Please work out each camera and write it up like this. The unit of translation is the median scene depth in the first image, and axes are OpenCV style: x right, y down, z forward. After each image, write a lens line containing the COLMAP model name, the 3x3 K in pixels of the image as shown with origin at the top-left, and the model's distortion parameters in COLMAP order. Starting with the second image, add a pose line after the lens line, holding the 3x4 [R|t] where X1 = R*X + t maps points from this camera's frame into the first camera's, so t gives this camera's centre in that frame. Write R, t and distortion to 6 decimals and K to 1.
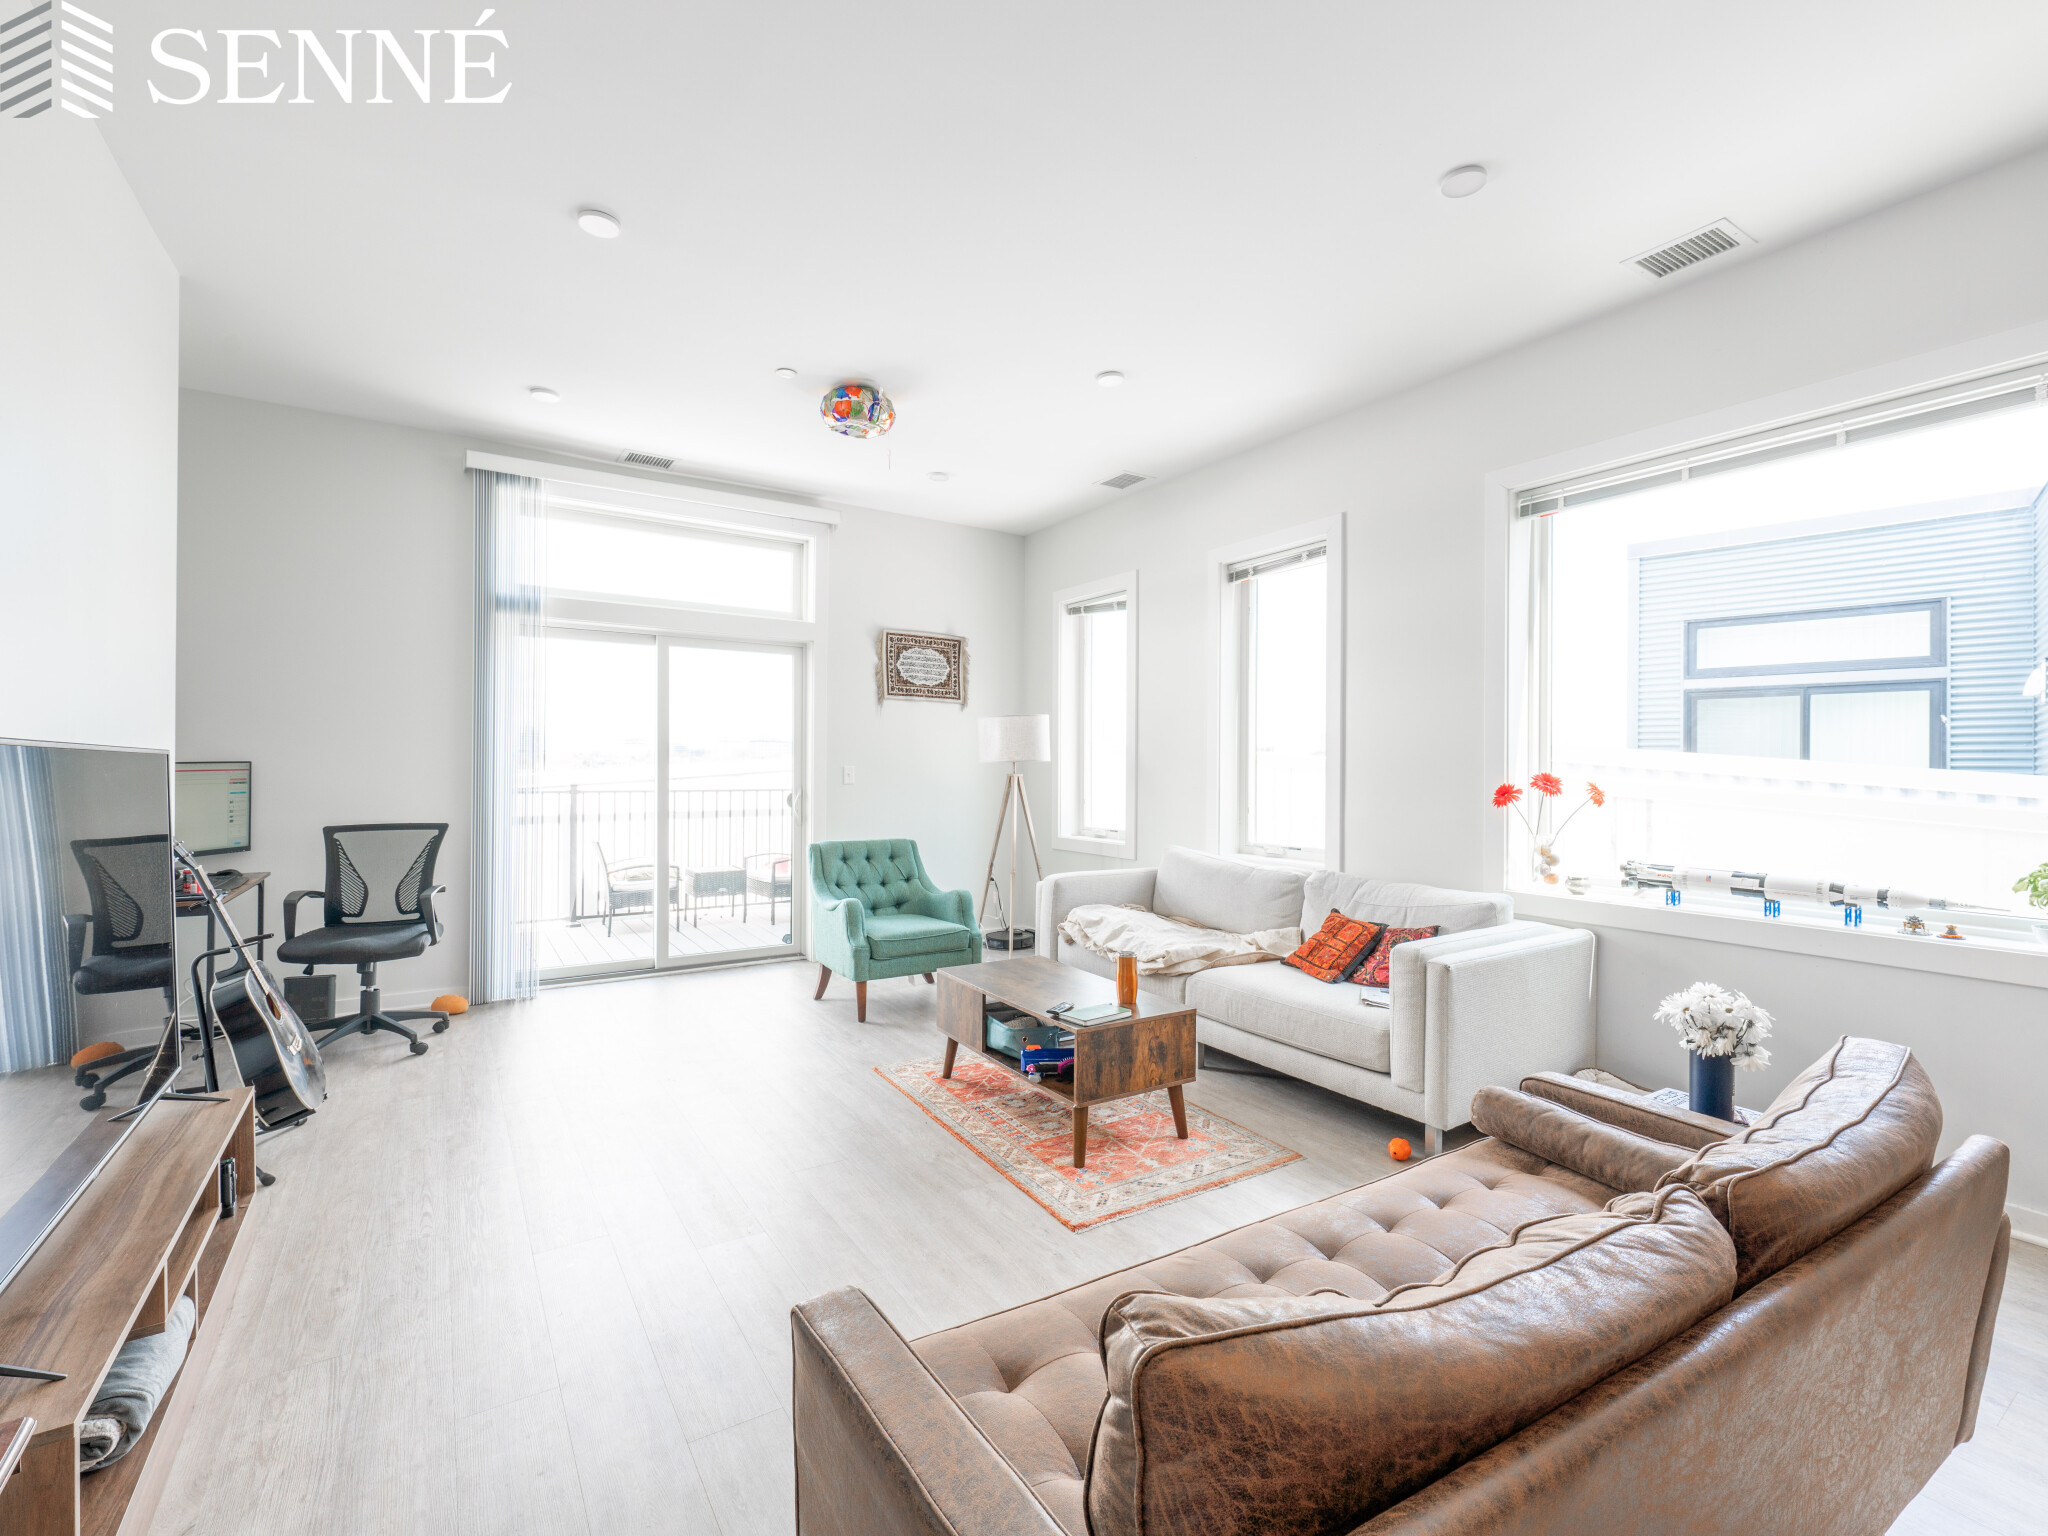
lens RADIAL K [[900.7, 0, 1024.0], [0, 900.7, 768.0], [0, 0, 1]] dist [-0.001720, -0.000801]
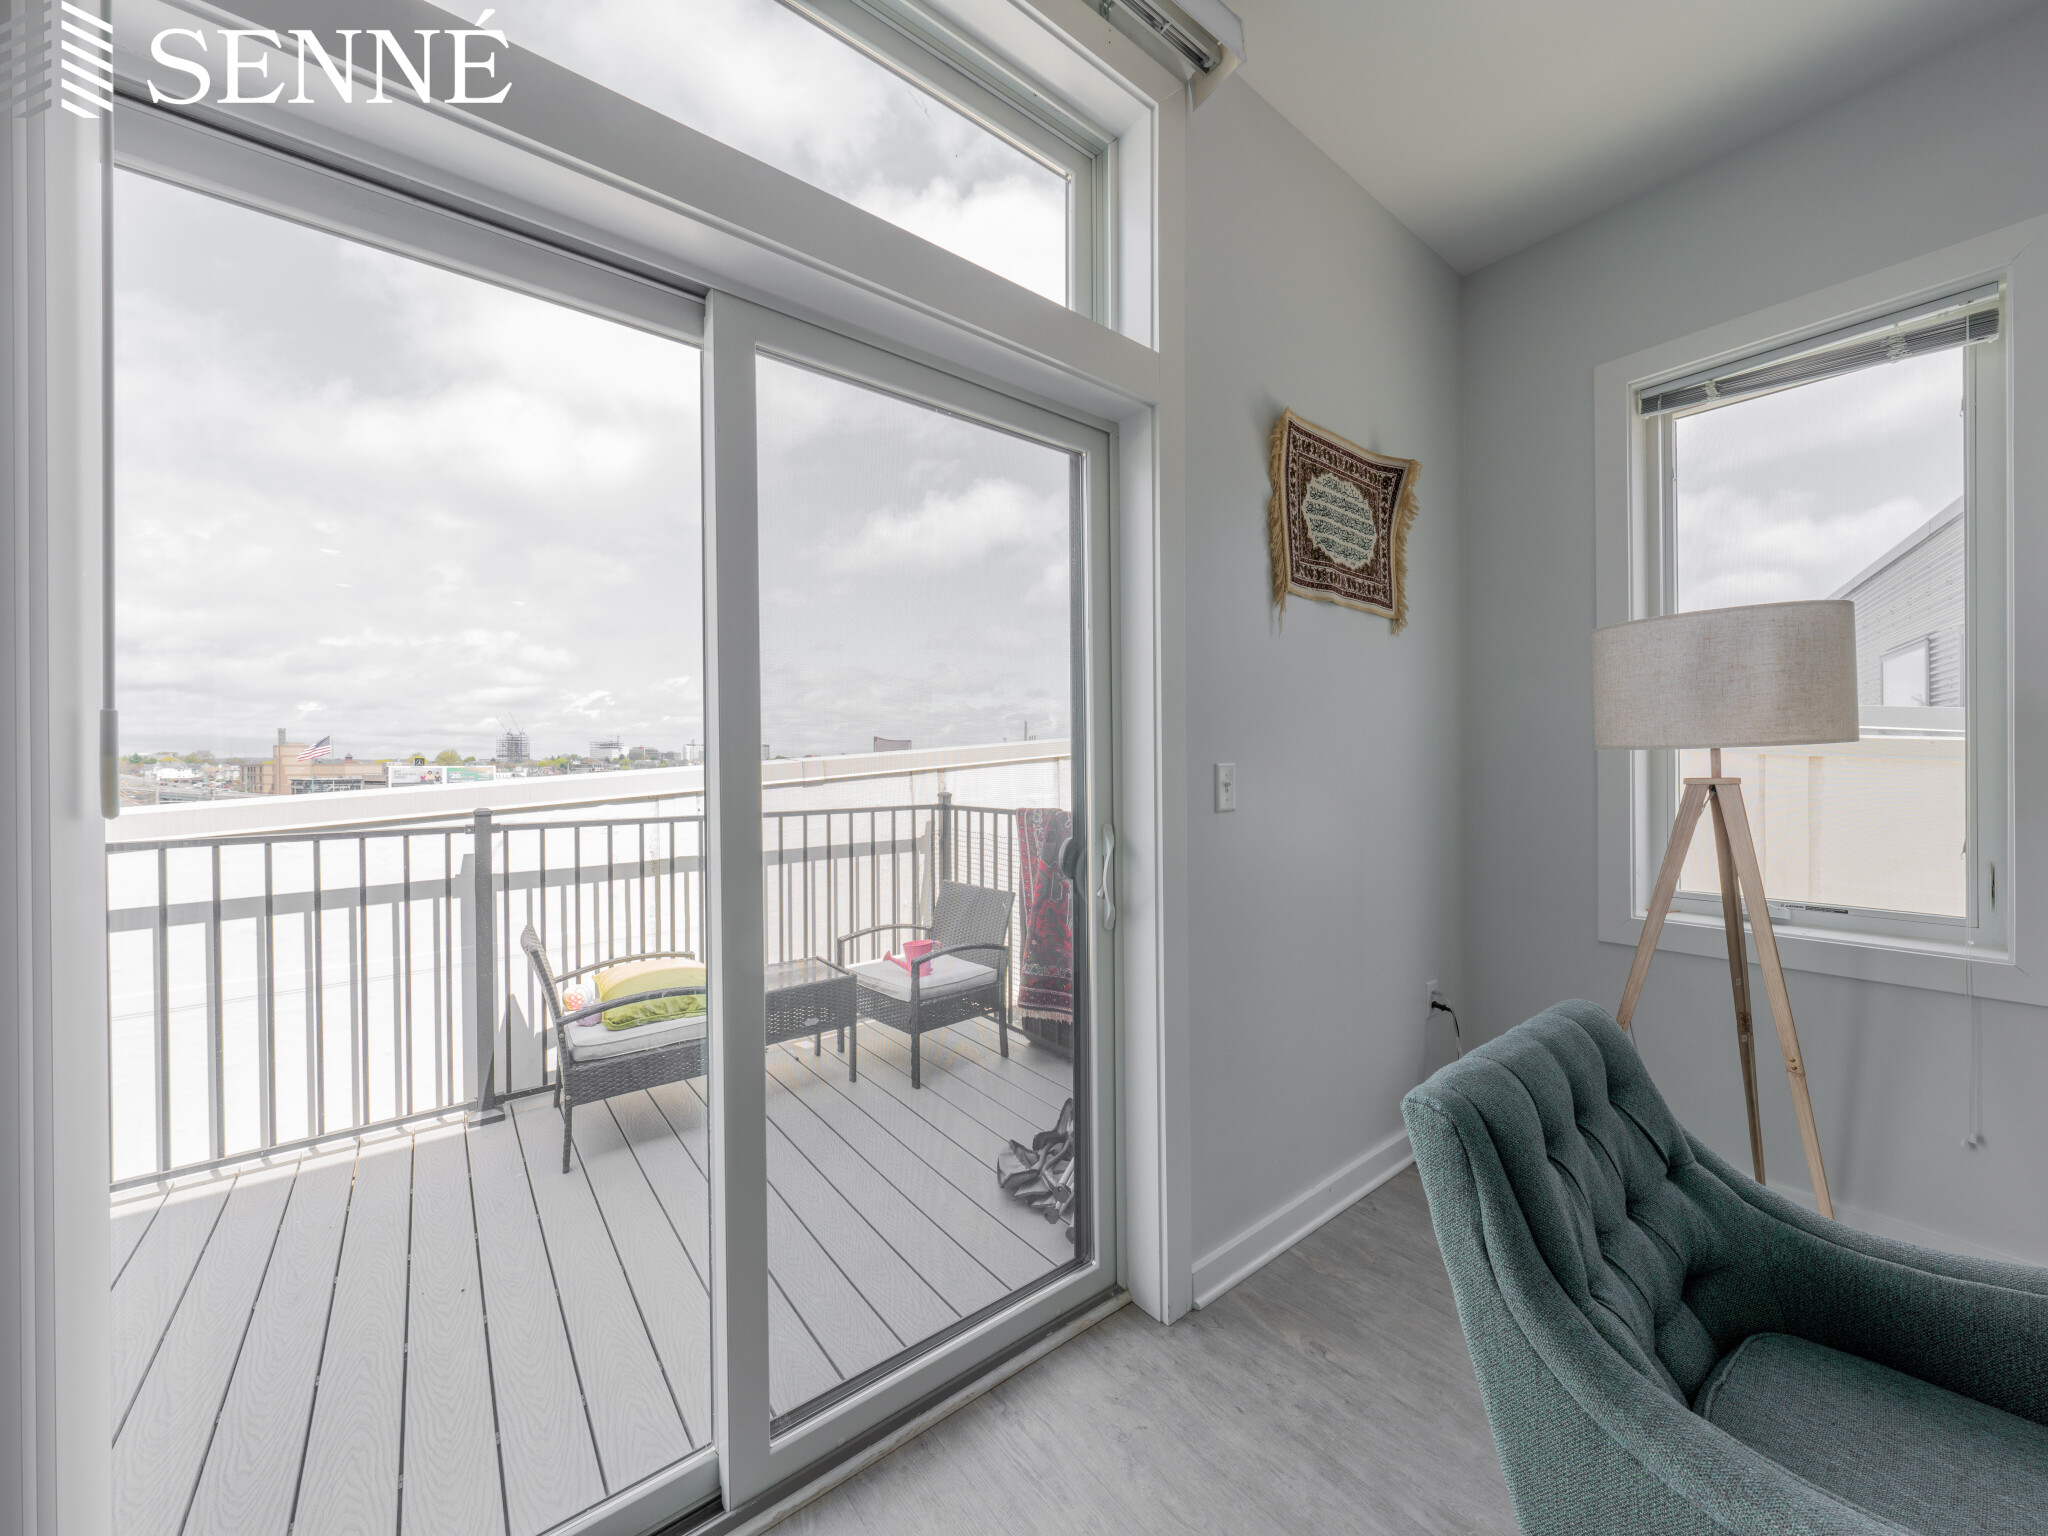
lens RADIAL K [[768.5, 0, 1024.0], [0, 768.5, 768.0], [0, 0, 1]] dist [-0.005120, -0.000089]
pose [[0.995763, -0.016868, 0.090397, -0.625236], [0.016509, 0.999853, 0.004728, -0.006355], [-0.090463, -0.003215, 0.995895, 1.411513]]
